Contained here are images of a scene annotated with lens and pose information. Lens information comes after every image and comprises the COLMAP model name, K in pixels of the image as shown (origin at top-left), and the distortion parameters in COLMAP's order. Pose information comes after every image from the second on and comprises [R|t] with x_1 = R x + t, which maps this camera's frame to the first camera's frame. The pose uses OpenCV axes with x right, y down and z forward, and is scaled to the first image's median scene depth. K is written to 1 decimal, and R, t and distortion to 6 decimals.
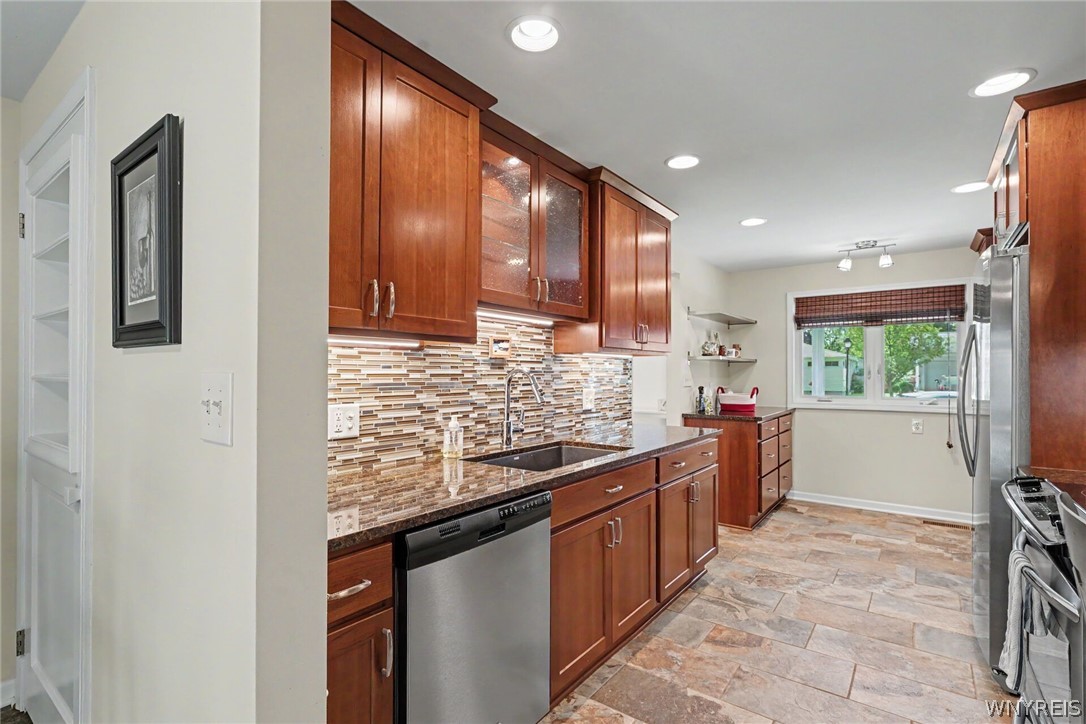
lens RADIAL K [[517.8, 0, 540.0], [0, 517.8, 368.4], [0, 0, 1]] dist [-0.001965, 0.000759]
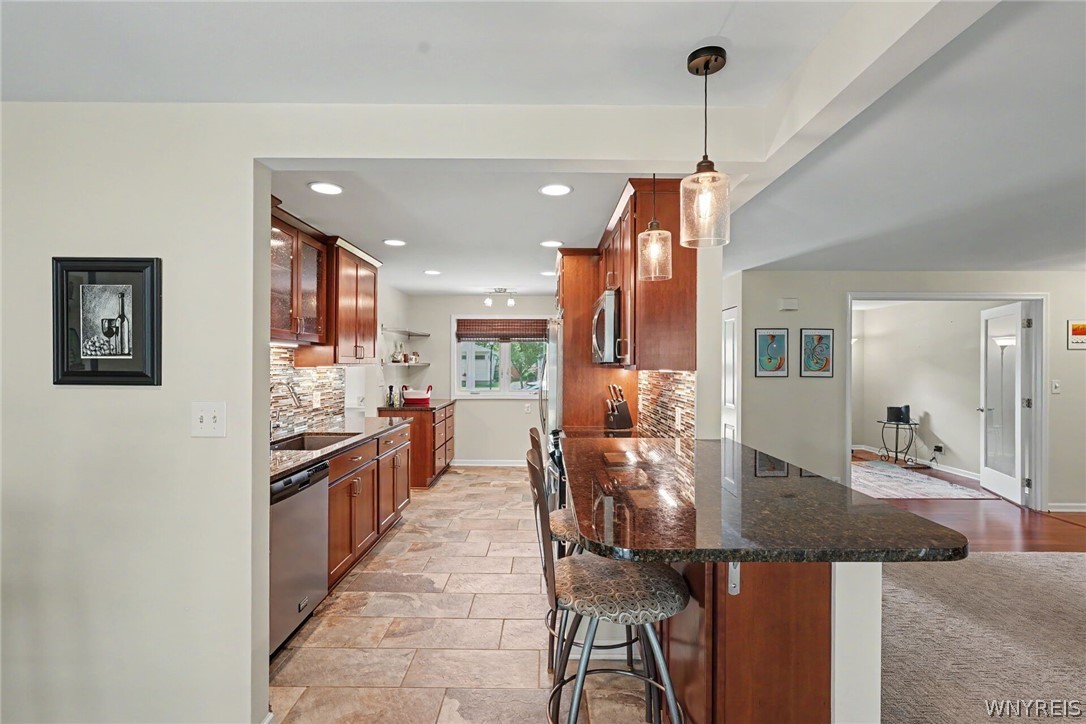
lens RADIAL K [[517.8, 0, 537.8], [0, 517.8, 361.0], [0, 0, 1]] dist [-0.001965, 0.000759]
pose [[0.810956, 0.004562, 0.585089, -0.293085], [-0.006517, 0.999978, 0.001235, -0.061029], [-0.585071, -0.004814, 0.810968, -0.520169]]
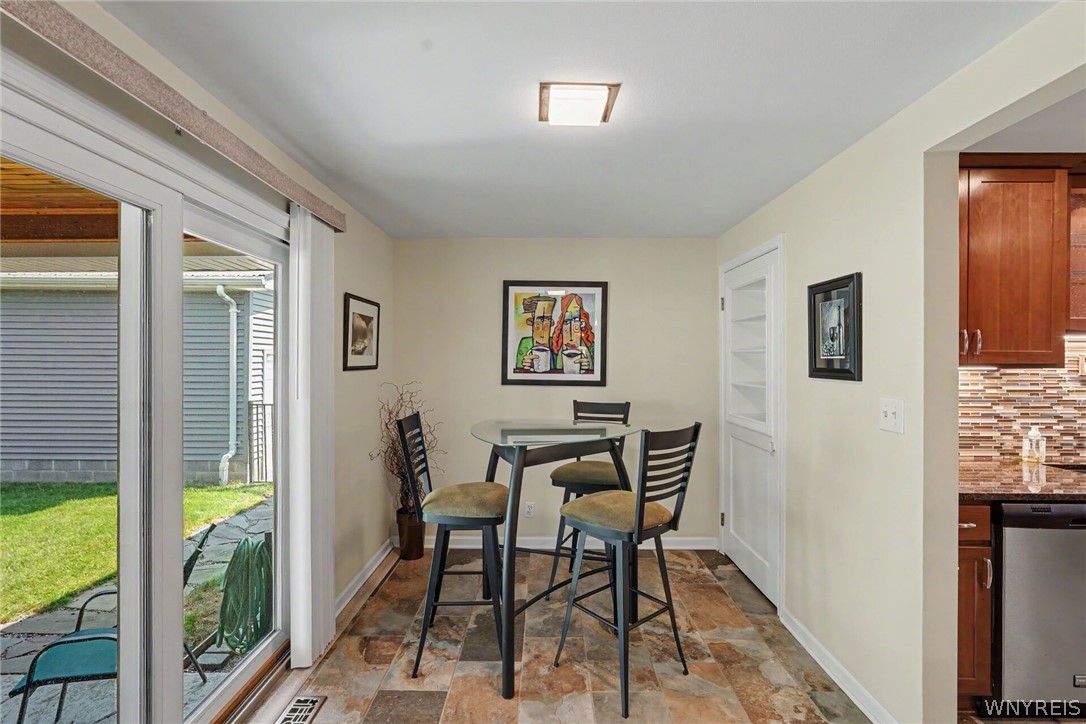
lens RADIAL K [[486.6, 0, 542.1], [0, 486.6, 358.5], [0, 0, 1]] dist [0.000366, 0.001925]
pose [[0.602153, -0.000601, -0.798380, 0.041318], [0.002561, 0.999996, 0.001178, -0.061849], [0.798376, -0.002754, 0.602152, -0.518390]]
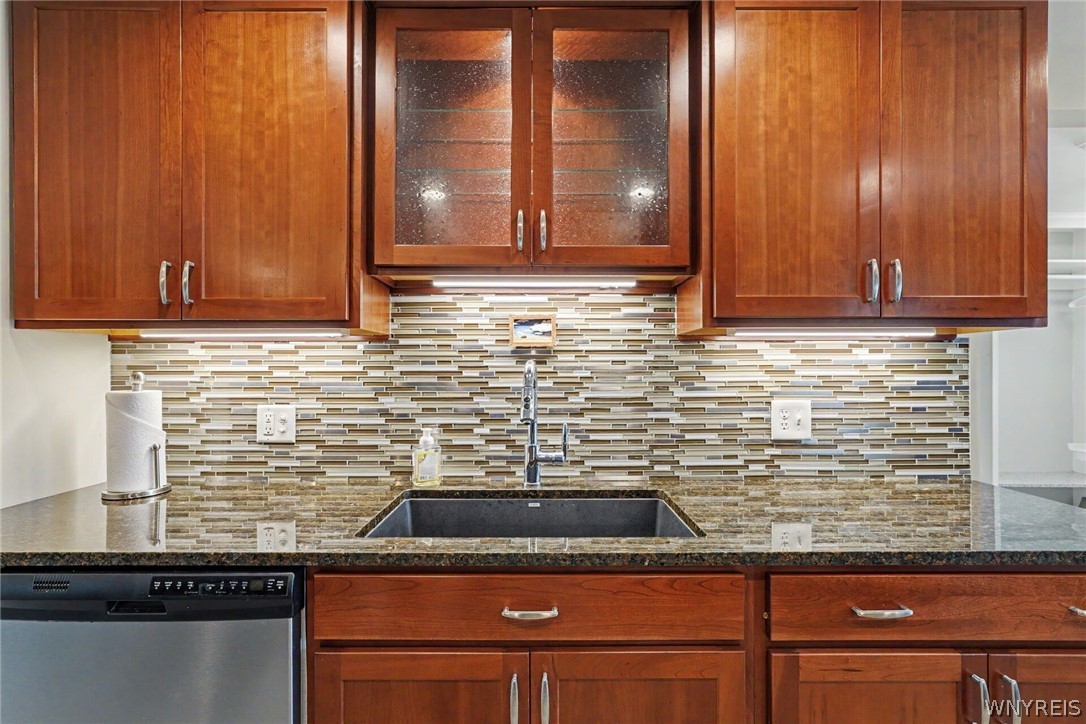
lens RADIAL K [[517.8, 0, 545.9], [0, 517.8, 365.5], [0, 0, 1]] dist [-0.001965, 0.000759]
pose [[0.596633, -0.006710, -0.802486, 0.486600], [0.008515, 0.999962, -0.002031, 0.005044], [0.802469, -0.005621, 0.596668, 0.655248]]
